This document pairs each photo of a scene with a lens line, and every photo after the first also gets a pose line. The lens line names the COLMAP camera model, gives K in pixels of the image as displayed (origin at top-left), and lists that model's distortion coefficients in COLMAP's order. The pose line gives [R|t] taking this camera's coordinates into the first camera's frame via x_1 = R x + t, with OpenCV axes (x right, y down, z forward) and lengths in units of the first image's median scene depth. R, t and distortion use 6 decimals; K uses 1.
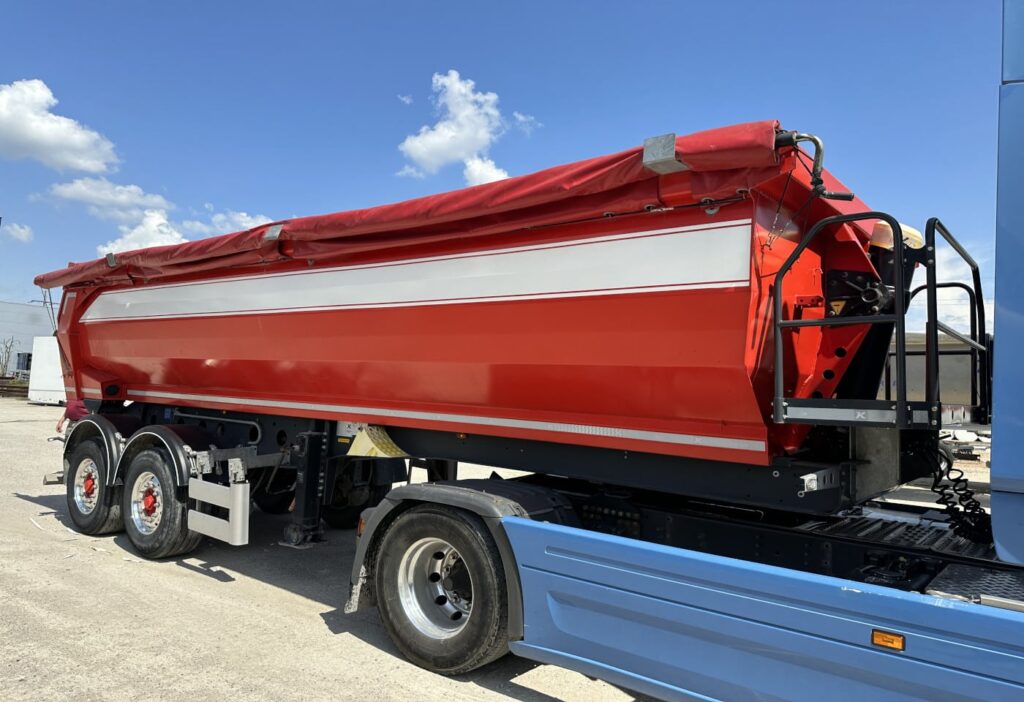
lens RADIAL K [[726.3, 0, 512.0], [0, 726.3, 351.0], [0, 0, 1]] dist [0.027789, -0.044761]
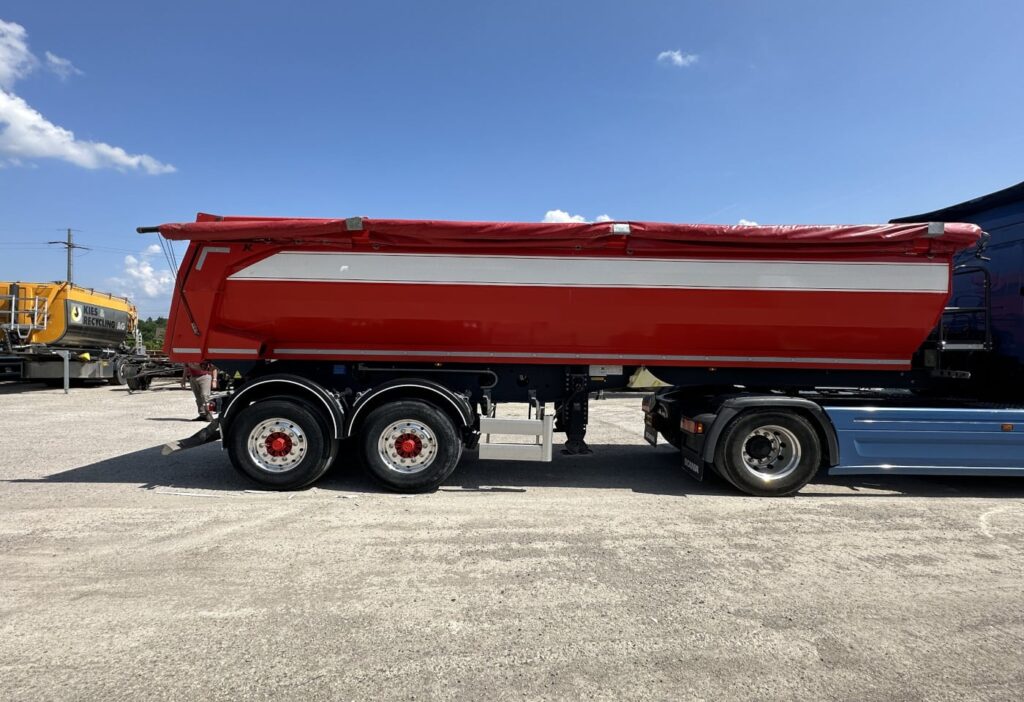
lens RADIAL K [[560.4, 0, 510.3], [0, 560.4, 373.5], [0, 0, 1]] dist [-0.006307, -0.001605]
pose [[0.781362, -0.062508, 0.620939, -1.354417], [-0.014645, 0.992861, 0.118377, -0.017899], [-0.623906, -0.101589, 0.774869, 0.337627]]
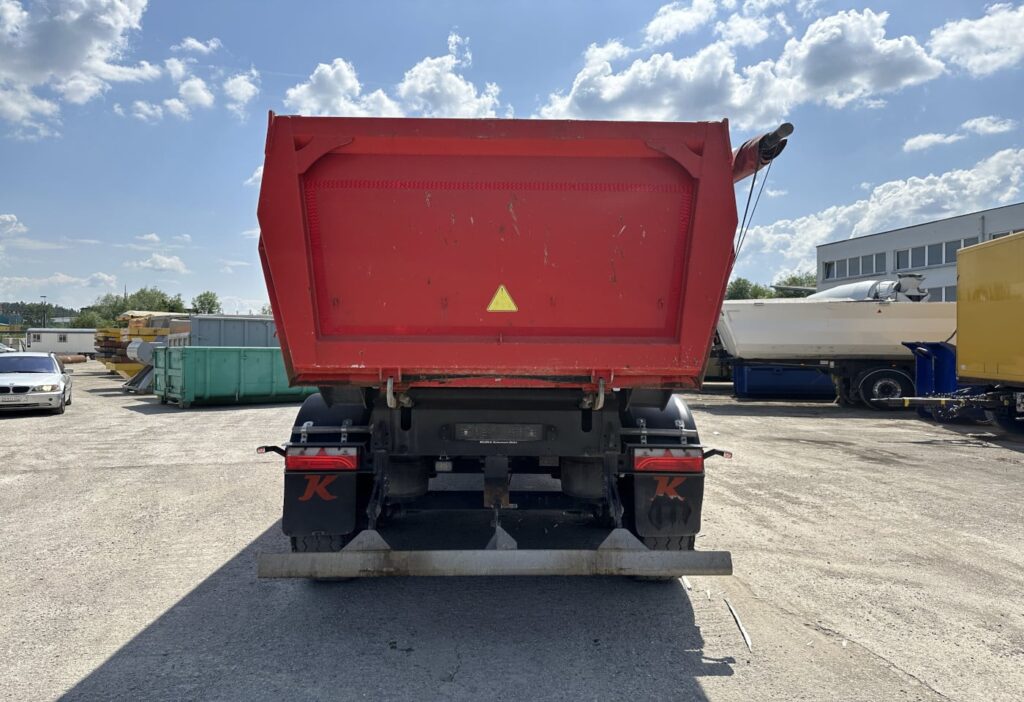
lens RADIAL K [[711.4, 0, 543.5], [0, 711.4, 353.5], [0, 0, 1]] dist [0.005055, -0.000701]
pose [[-0.650365, -0.050317, 0.757953, -1.668767], [-0.079898, 0.996800, -0.002384, 0.099612], [-0.755408, -0.062109, -0.652304, 2.555854]]
